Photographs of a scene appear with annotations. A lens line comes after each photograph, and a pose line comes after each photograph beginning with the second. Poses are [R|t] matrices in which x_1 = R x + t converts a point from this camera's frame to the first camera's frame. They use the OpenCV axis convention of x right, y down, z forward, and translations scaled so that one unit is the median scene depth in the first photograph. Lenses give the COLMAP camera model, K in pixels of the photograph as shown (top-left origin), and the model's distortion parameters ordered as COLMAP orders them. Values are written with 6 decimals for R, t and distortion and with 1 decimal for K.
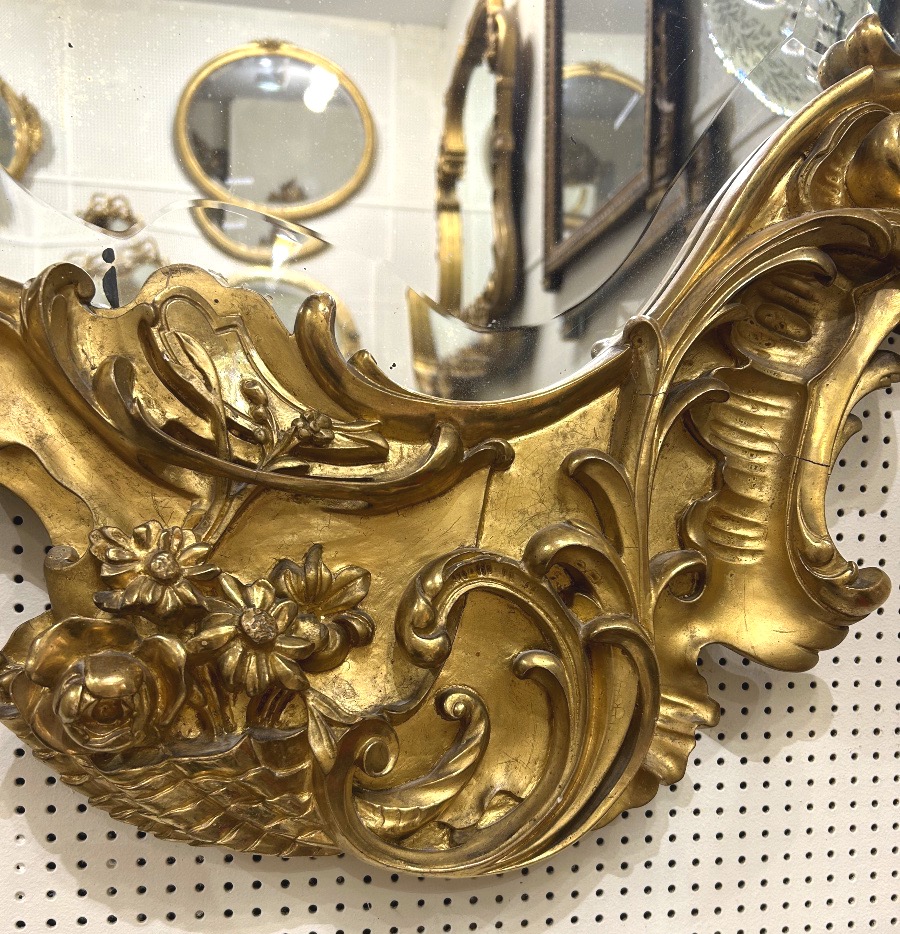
lens RADIAL K [[912.3, 0, 451.1], [0, 912.3, 602.2], [0, 0, 1]] dist [0.013274, 0.001796]
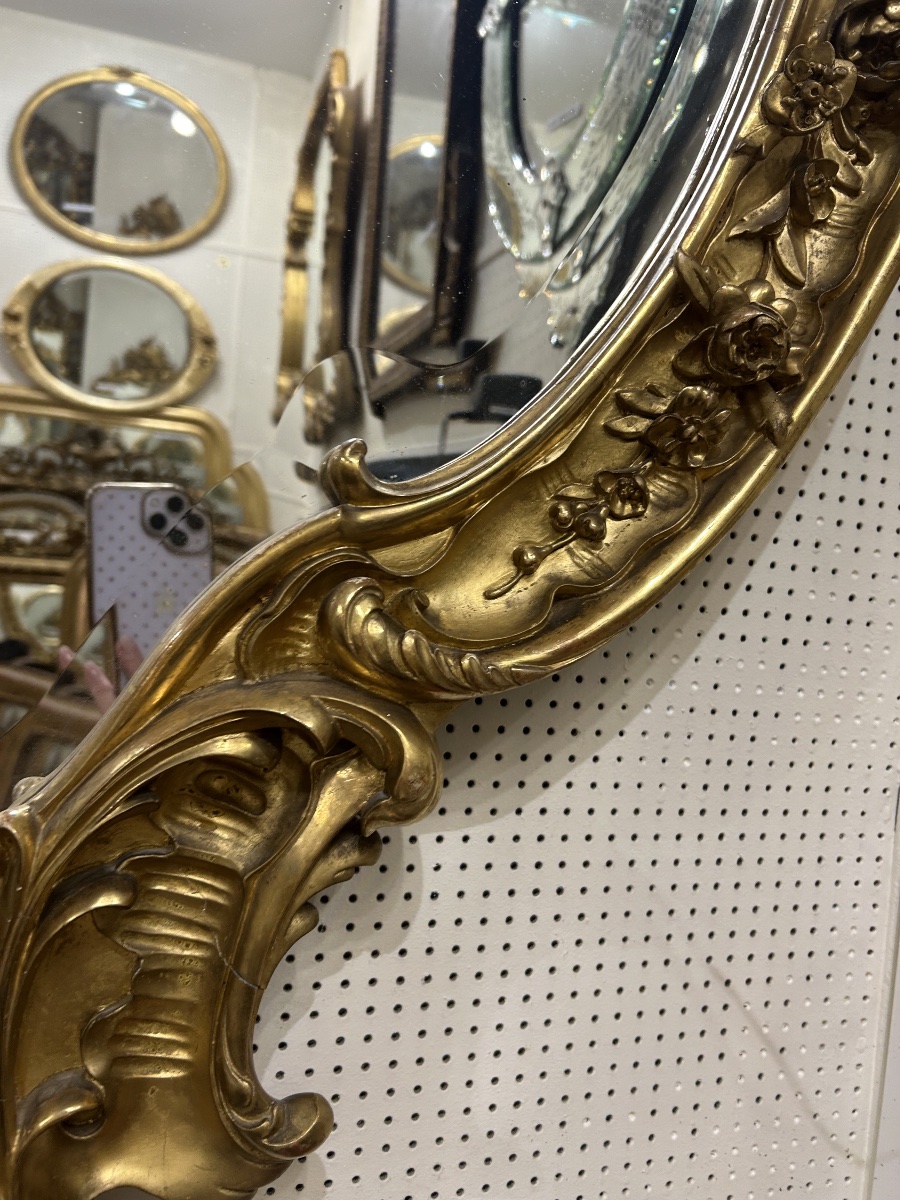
lens RADIAL K [[916.7, 0, 450.0], [0, 916.7, 600.0], [0, 0, 1]] dist [0.013765, -0.002899]
pose [[0.989119, 0.071143, 0.128771, 0.437288], [-0.068268, 0.997312, -0.026609, -0.467858], [-0.130318, 0.017528, 0.991317, 0.146277]]
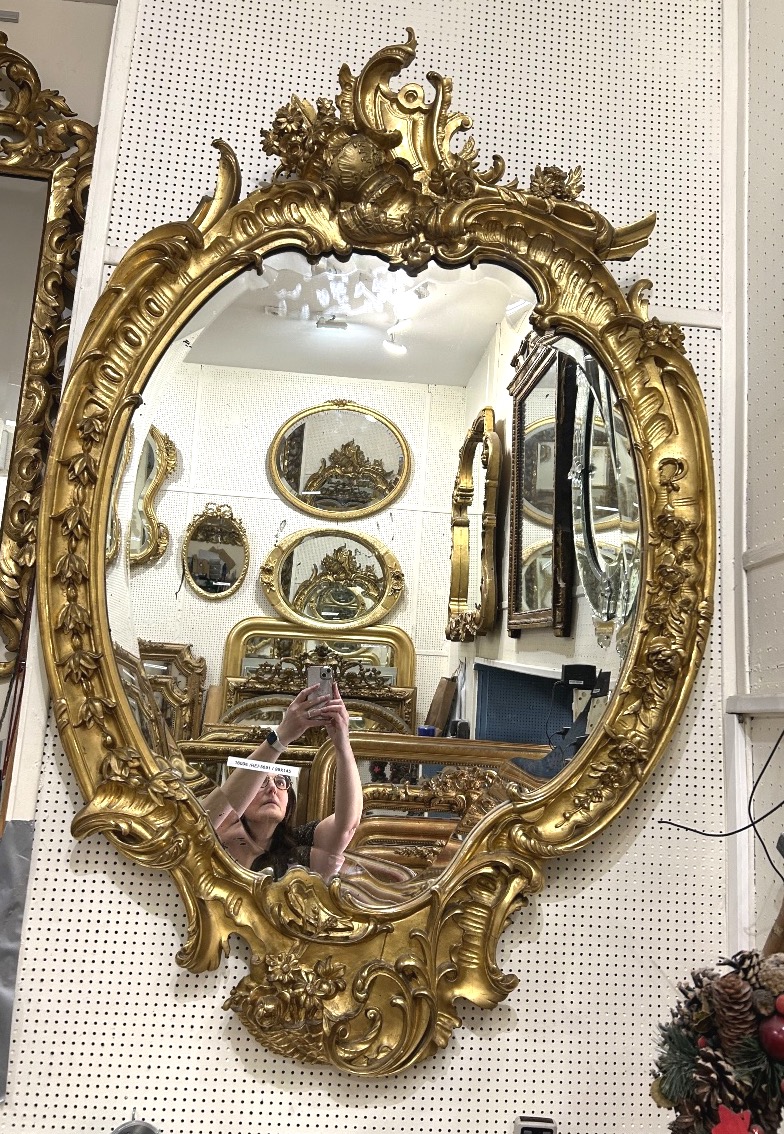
lens RADIAL K [[911.0, 0, 392.0], [0, 911.0, 543.2], [0, 0, 1]] dist [0.026853, -0.006110]
pose [[0.993360, 0.031569, -0.110631, 0.349567], [-0.056211, 0.972202, -0.227295, -0.697235], [0.100381, 0.232005, 0.967521, -2.241525]]
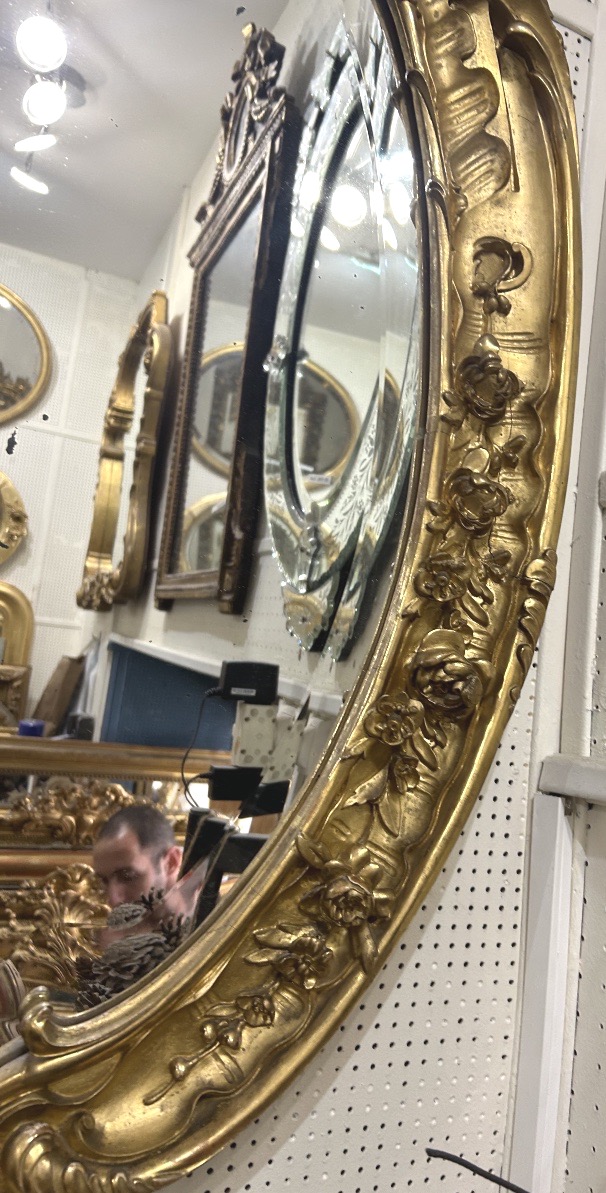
lens RADIAL K [[911.1, 0, 434.7], [0, 911.1, 591.3], [0, 0, 1]] dist [0.030742, -0.006675]
pose [[0.951186, 0.124821, 0.282248, 0.524161], [-0.075564, 0.980916, -0.179146, -0.963103], [-0.299223, 0.149073, 0.942466, -0.311725]]
